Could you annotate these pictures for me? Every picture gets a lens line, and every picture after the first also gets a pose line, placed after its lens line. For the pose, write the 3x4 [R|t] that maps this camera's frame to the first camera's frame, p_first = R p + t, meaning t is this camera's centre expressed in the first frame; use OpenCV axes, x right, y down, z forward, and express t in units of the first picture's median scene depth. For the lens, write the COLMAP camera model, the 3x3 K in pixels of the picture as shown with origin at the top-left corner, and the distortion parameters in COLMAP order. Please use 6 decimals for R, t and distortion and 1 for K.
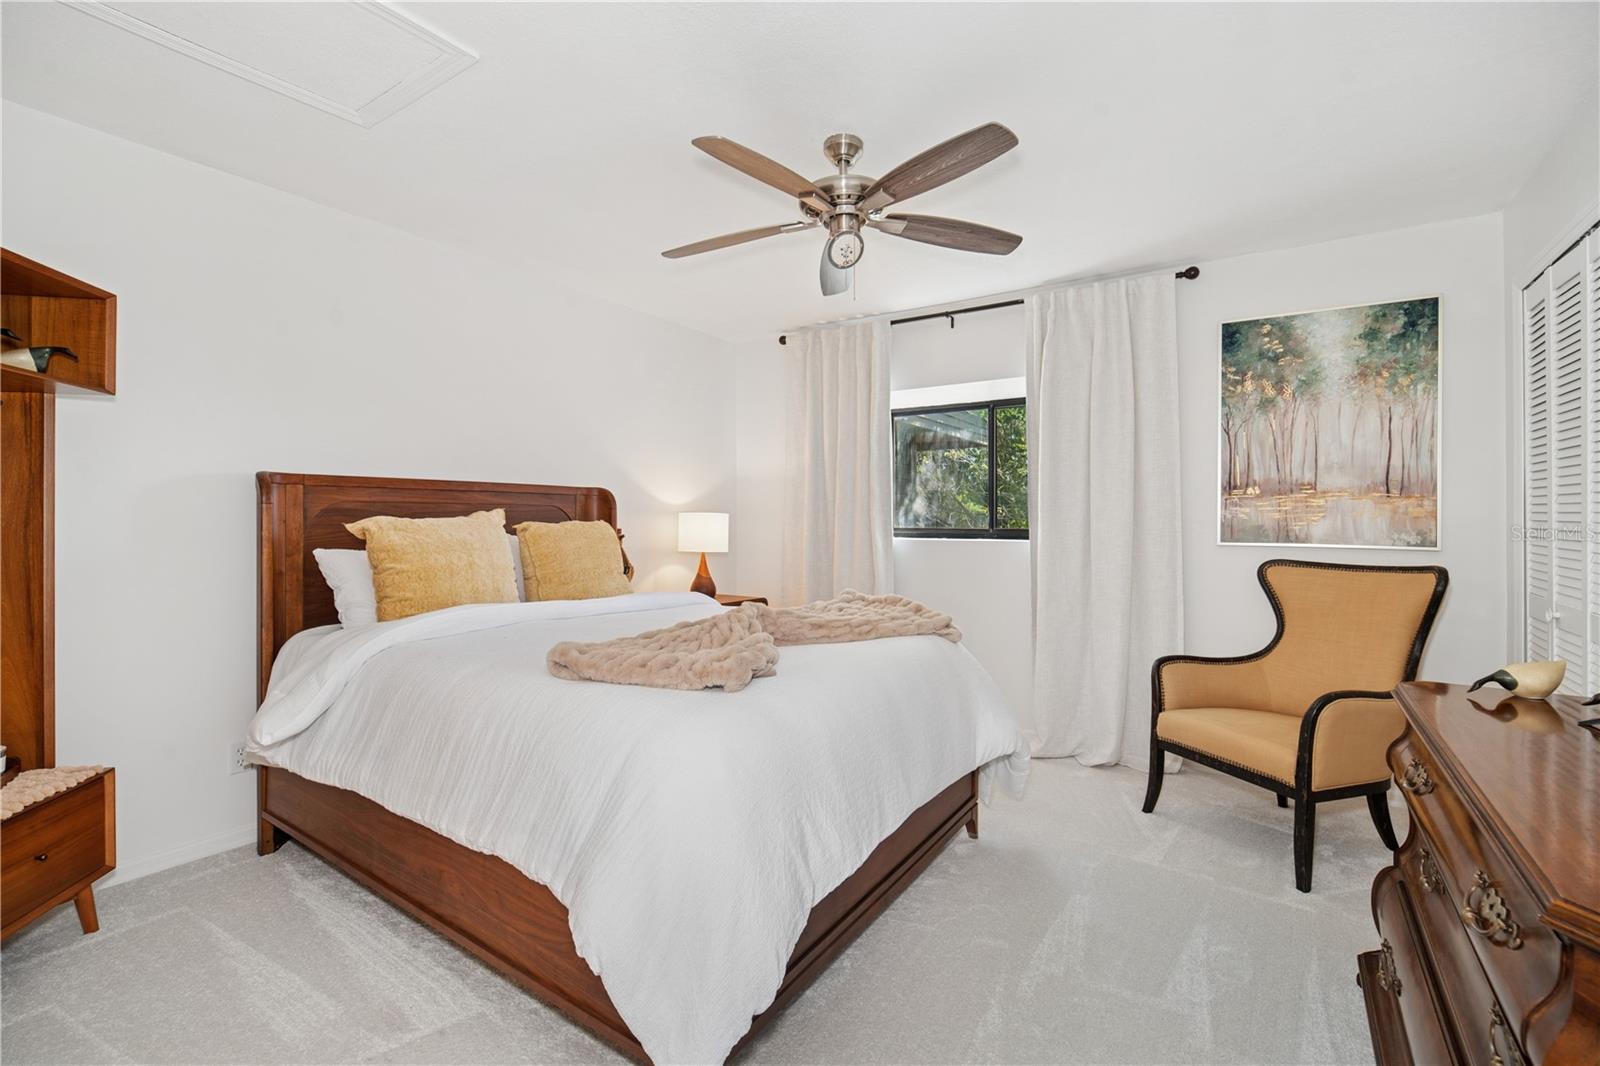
lens RADIAL K [[711.9, 0, 800.0], [0, 711.9, 533.0], [0, 0, 1]] dist [-0.007260, 0.000718]
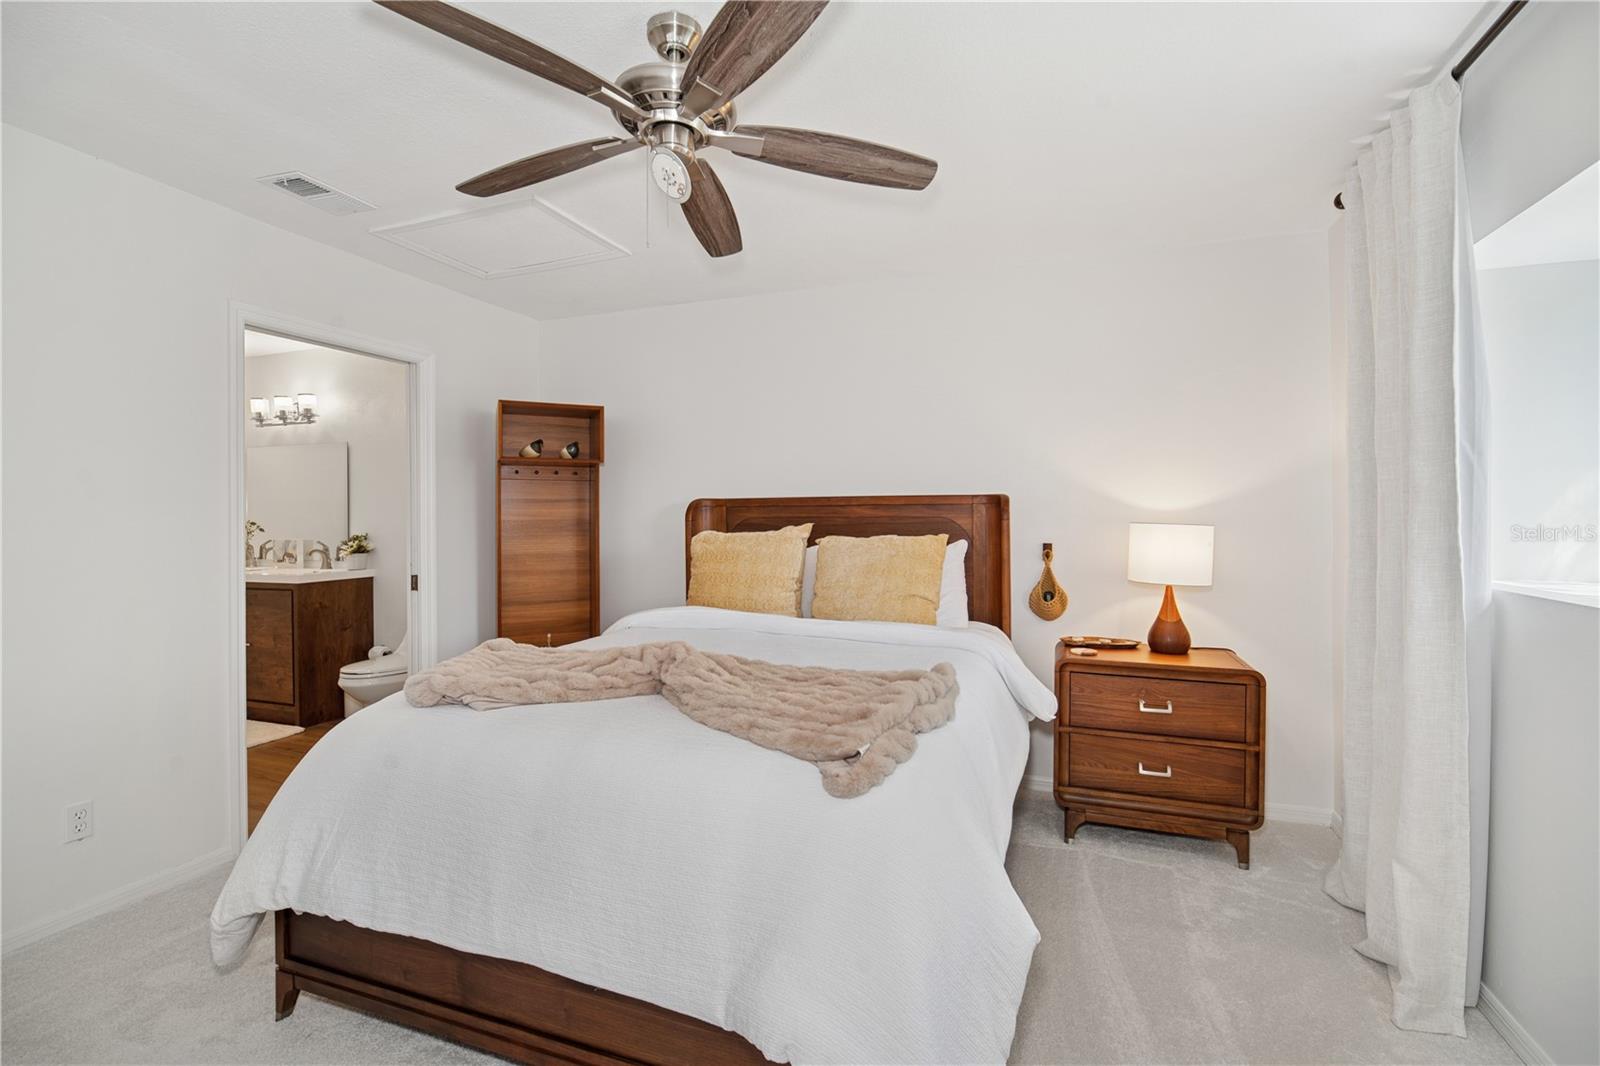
lens RADIAL K [[711.9, 0, 800.0], [0, 711.9, 533.0], [0, 0, 1]] dist [-0.007260, 0.000718]
pose [[0.246446, 0.019660, -0.968957, 0.612789], [-0.017497, 0.999722, 0.015834, -0.036663], [0.968999, 0.013051, 0.246721, 0.730531]]
